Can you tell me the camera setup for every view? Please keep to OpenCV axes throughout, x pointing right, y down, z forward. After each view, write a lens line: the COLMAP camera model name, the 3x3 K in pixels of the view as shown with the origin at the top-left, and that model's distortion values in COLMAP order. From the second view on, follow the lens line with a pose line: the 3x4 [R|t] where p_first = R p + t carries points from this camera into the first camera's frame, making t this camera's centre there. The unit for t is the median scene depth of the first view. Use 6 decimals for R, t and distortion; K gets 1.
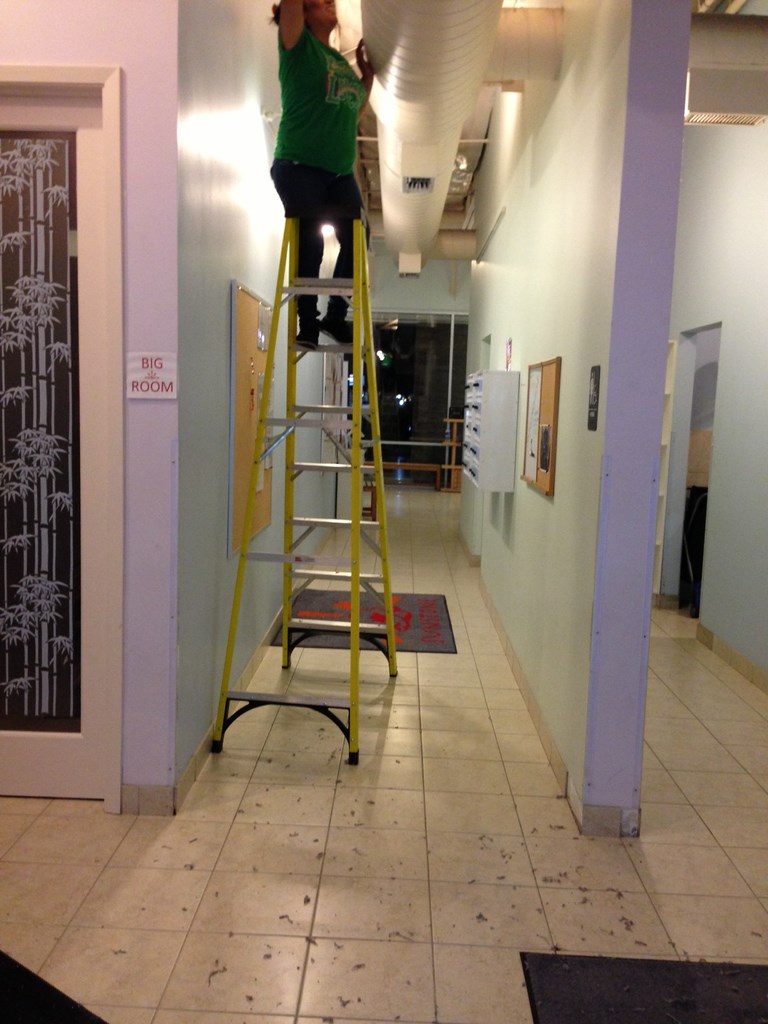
lens RADIAL K [[932.2, 0, 384.0], [0, 932.2, 512.0], [0, 0, 1]] dist [0.129835, -0.205722]
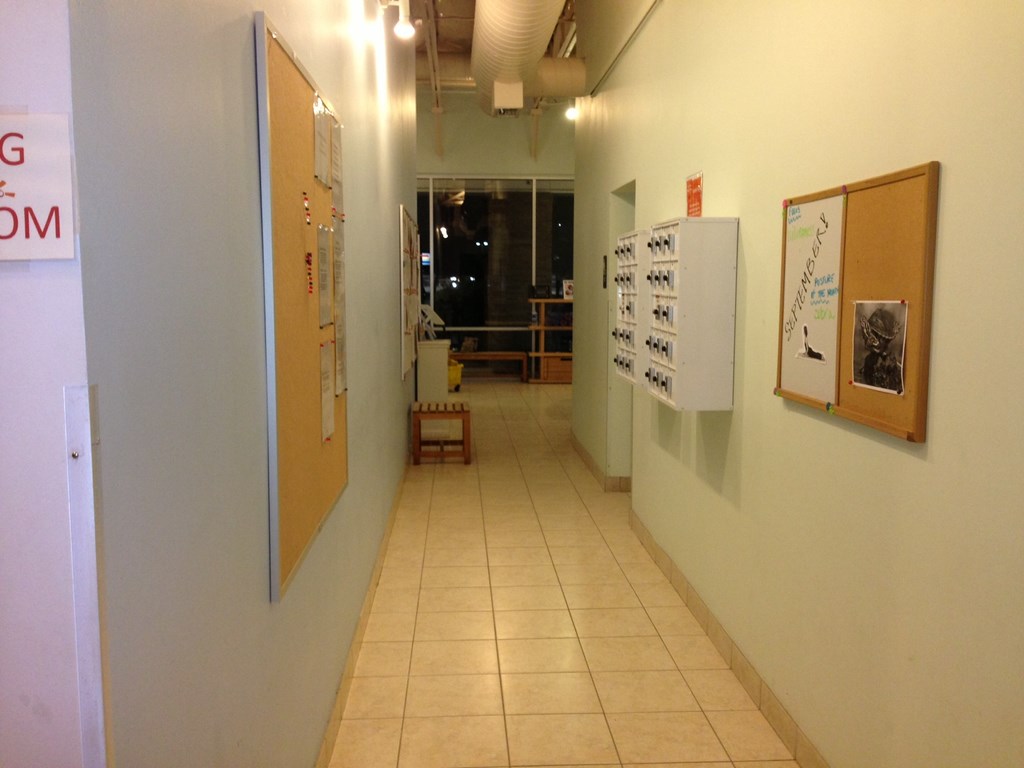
lens RADIAL K [[932.2, 0, 512.0], [0, 932.2, 384.0], [0, 0, 1]] dist [0.129835, -0.205722]
pose [[0.996242, -0.042111, 0.075691, -0.029356], [0.042895, 0.999041, -0.008754, -0.020293], [-0.075250, 0.011968, 0.997093, 0.196142]]
